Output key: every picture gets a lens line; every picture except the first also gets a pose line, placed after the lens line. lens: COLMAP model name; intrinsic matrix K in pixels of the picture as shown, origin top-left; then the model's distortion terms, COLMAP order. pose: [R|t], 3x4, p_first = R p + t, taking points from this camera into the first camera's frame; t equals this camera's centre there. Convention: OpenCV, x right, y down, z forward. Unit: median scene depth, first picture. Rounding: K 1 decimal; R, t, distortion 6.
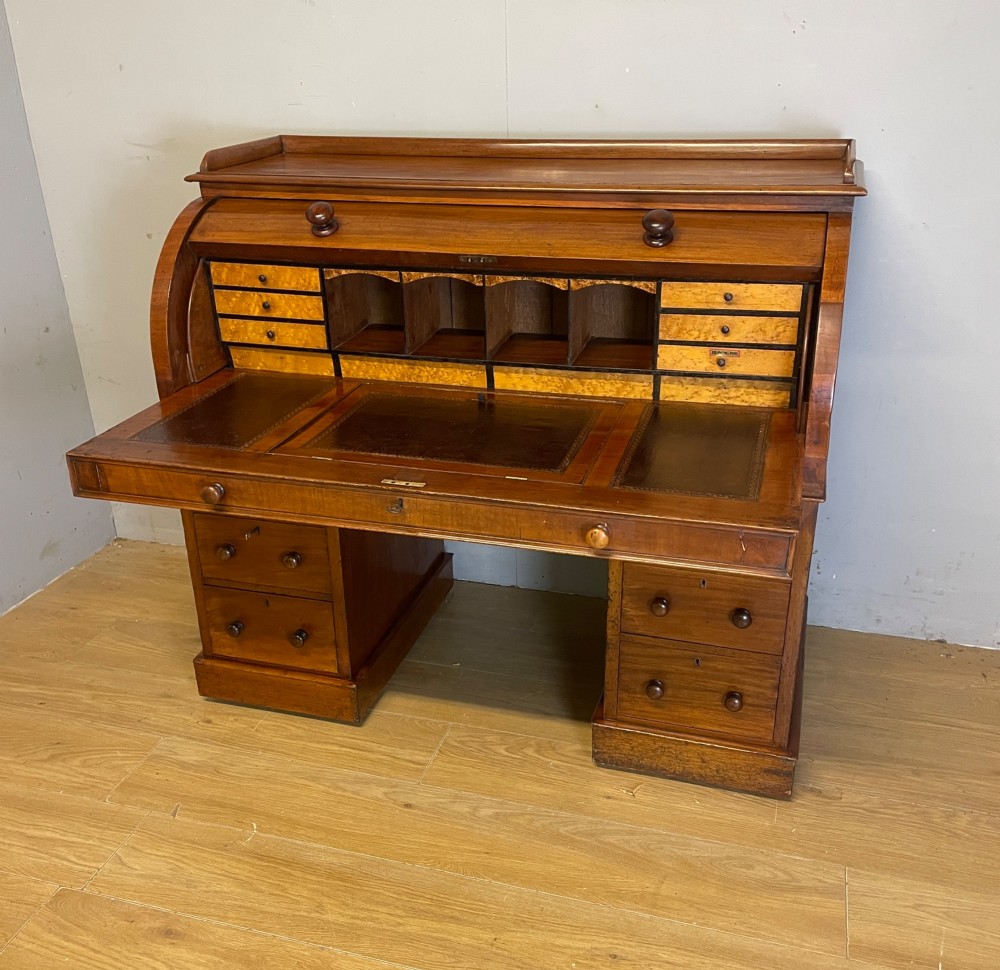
lens RADIAL K [[1038.6, 0, 484.1], [0, 1038.6, 517.8], [0, 0, 1]] dist [0.047685, 0.000000]
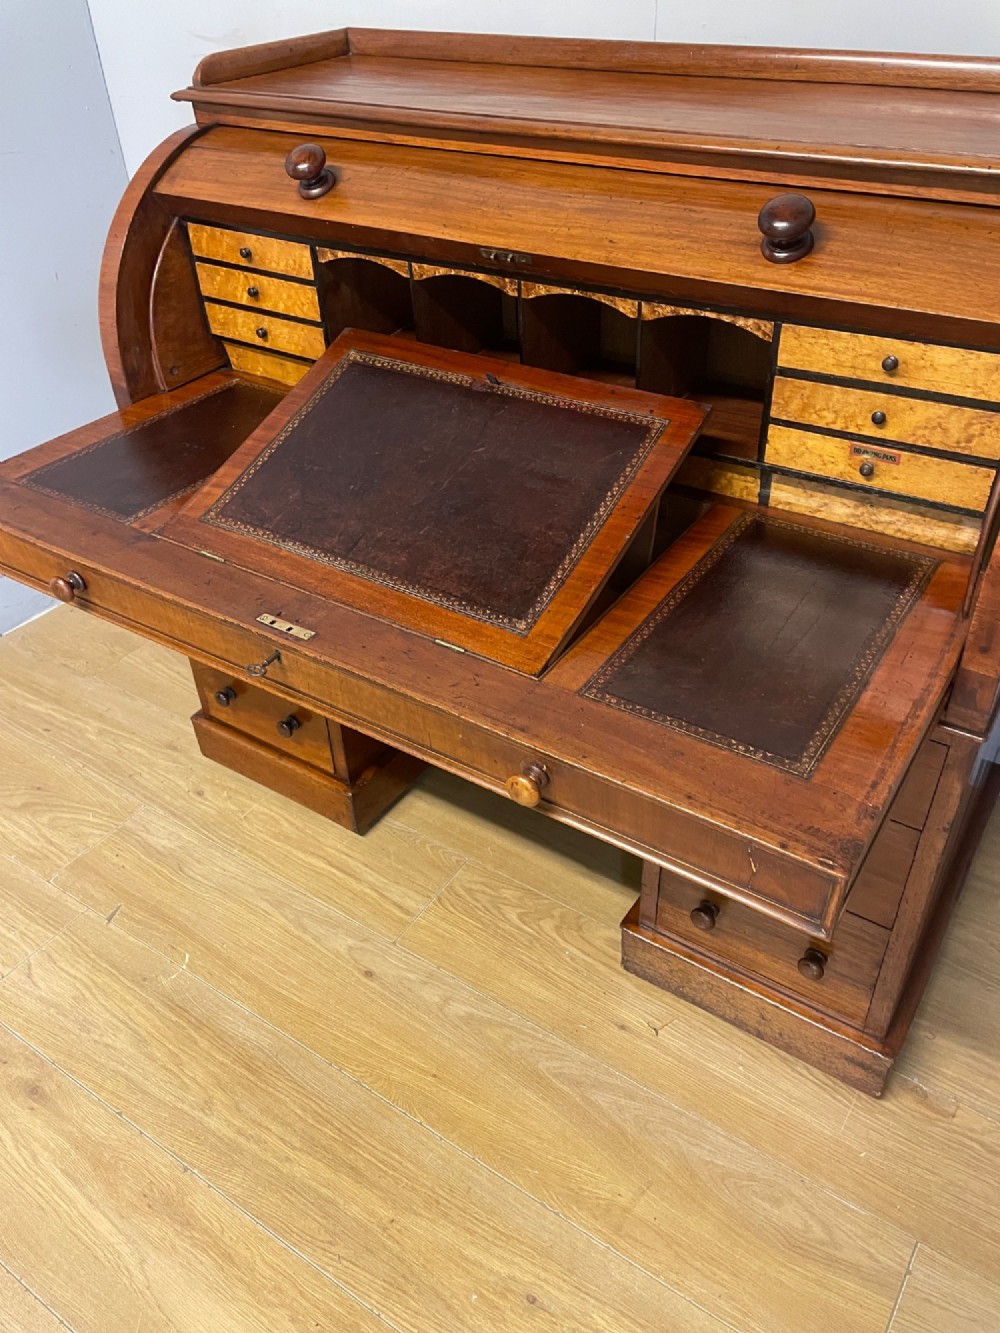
lens RADIAL K [[1032.2, 0, 502.4], [0, 1032.2, 648.8], [0, 0, 1]] dist [0.085361, -0.117458]
pose [[0.958951, 0.159690, -0.234333, 0.172022], [-0.109686, 0.970922, 0.212789, -0.143250], [0.261499, -0.178351, 0.948583, 0.334259]]
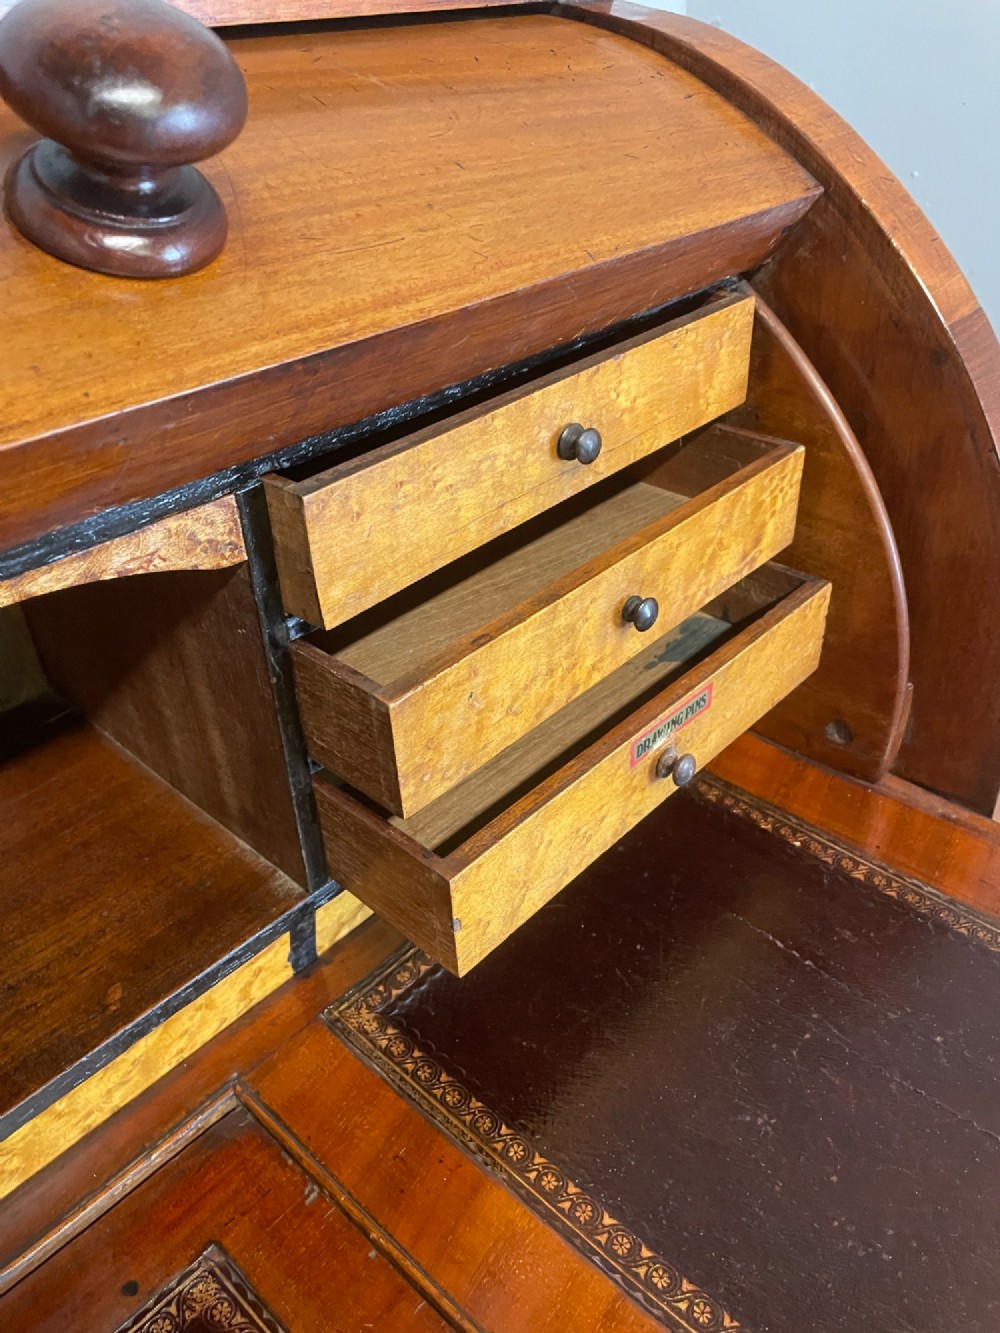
lens RADIAL K [[1032.2, 0, 504.0], [0, 1032.2, 661.1], [0, 0, 1]] dist [0.085361, -0.117458]
pose [[0.426072, -0.485422, 0.763432, 0.046660], [0.409557, 0.855932, 0.315664, -0.219559], [-0.806676, 0.178173, 0.563497, 0.815779]]
